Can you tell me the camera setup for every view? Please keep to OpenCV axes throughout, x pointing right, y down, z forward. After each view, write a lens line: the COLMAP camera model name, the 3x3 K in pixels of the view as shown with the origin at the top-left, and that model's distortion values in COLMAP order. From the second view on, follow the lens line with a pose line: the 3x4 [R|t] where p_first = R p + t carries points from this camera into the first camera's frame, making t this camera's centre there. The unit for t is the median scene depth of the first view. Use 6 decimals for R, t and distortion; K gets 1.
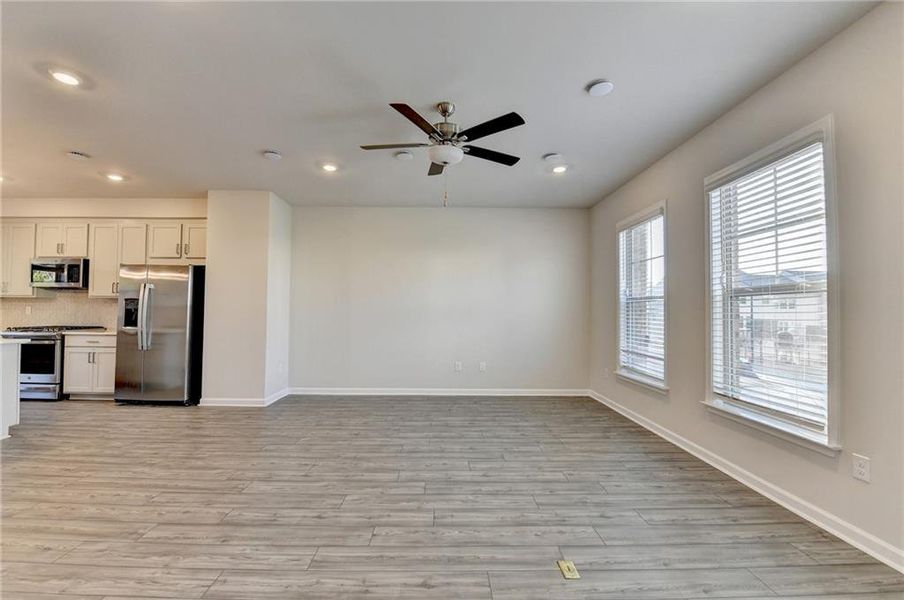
lens RADIAL K [[369.1, 0, 446.9], [0, 369.1, 304.8], [0, 0, 1]] dist [-0.022734, -0.000530]
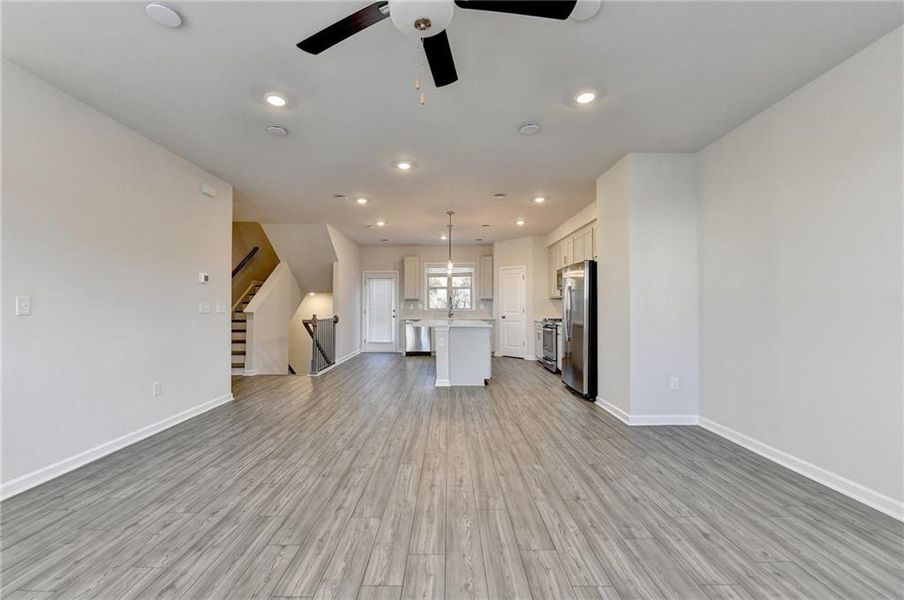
lens RADIAL K [[369.1, 0, 446.9], [0, 369.1, 304.8], [0, 0, 1]] dist [-0.022734, -0.000530]
pose [[-0.022580, -0.011741, -0.999676, 0.392481], [0.017315, 0.999776, -0.012133, 0.022717], [0.999595, -0.017584, -0.022372, 0.793636]]
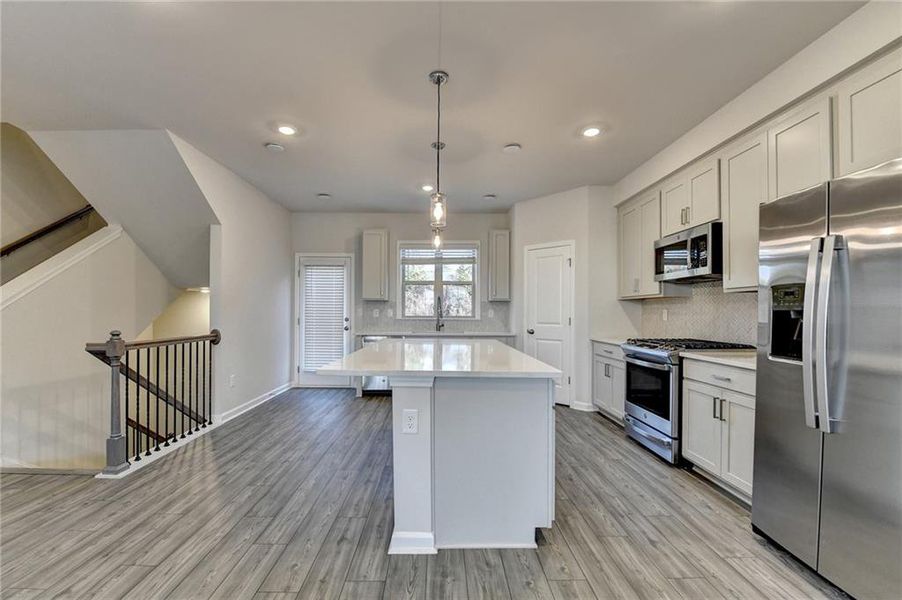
lens RADIAL K [[366.1, 0, 447.7], [0, 366.1, 313.0], [0, 0, 1]] dist [-0.034074, -0.000118]
pose [[0.006732, -0.004845, -0.999966, -0.615389], [0.012041, 0.999916, -0.004763, 0.012305], [0.999905, -0.012009, 0.006789, 0.785376]]
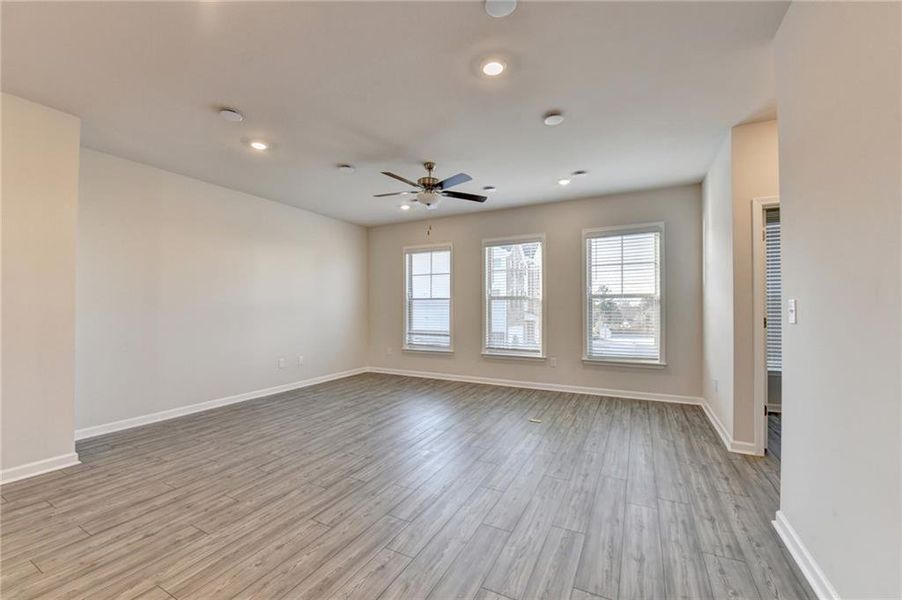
lens RADIAL K [[368.2, 0, 446.0], [0, 368.2, 304.8], [0, 0, 1]] dist [-0.022734, -0.000530]
pose [[0.472485, -0.004700, 0.881326, -0.939672], [-0.008338, 0.999917, 0.009803, -0.009493], [-0.881299, -0.011980, 0.472407, 0.198959]]
